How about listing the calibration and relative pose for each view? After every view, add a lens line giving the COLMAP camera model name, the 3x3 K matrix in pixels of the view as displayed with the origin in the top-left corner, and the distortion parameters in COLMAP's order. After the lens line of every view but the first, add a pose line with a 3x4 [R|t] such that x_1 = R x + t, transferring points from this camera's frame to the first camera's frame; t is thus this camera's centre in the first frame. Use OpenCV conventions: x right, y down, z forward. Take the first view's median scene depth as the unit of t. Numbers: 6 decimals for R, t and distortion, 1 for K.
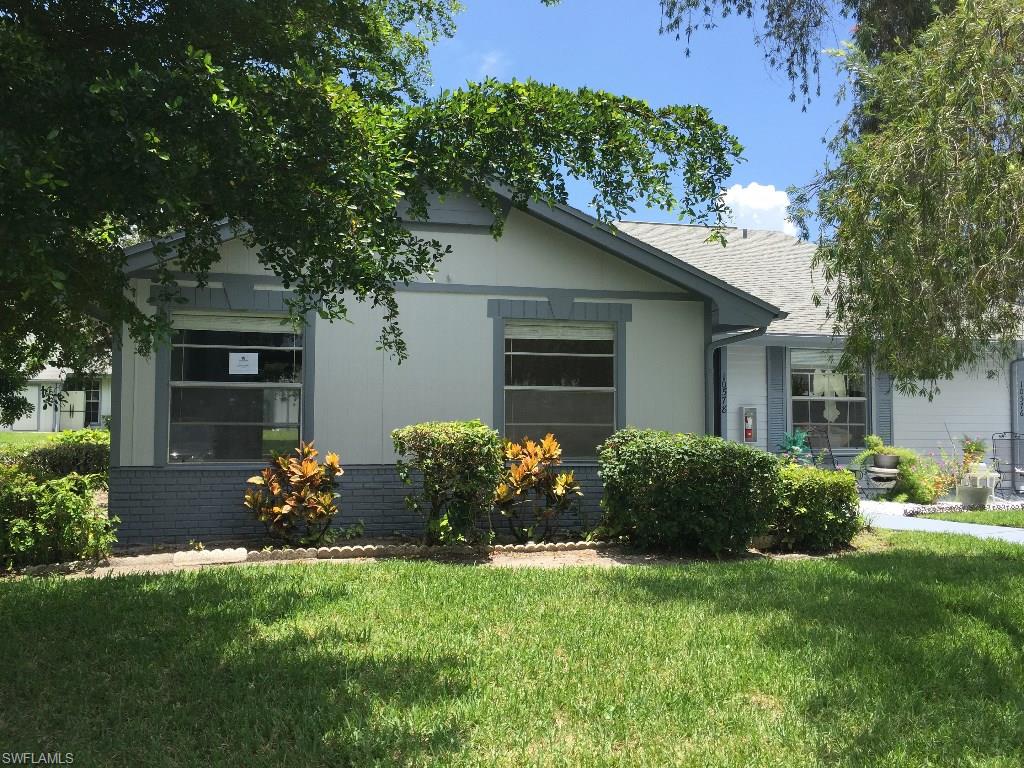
lens RADIAL K [[901.2, 0, 512.0], [0, 901.2, 384.0], [0, 0, 1]] dist [0.103837, -0.092605]
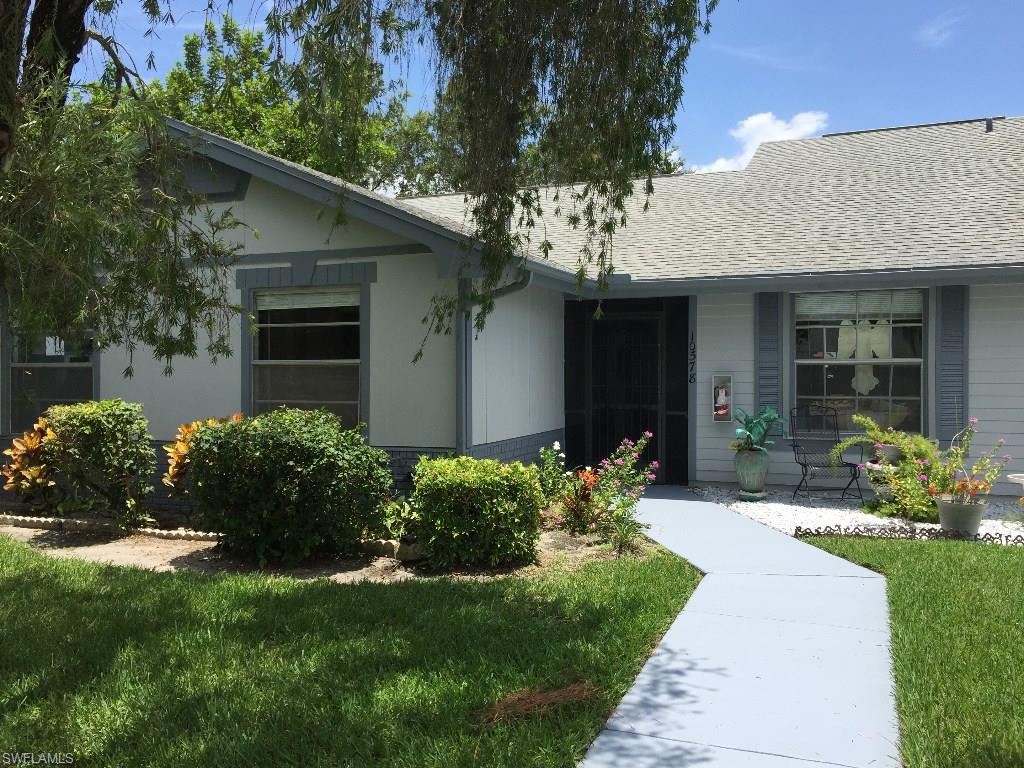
lens RADIAL K [[901.2, 0, 512.0], [0, 901.2, 384.0], [0, 0, 1]] dist [0.103837, -0.092605]
pose [[0.810137, -0.002751, -0.586234, 0.742087], [0.029999, 0.998873, 0.036770, -0.000642], [0.585472, -0.047375, 0.809307, 0.375913]]
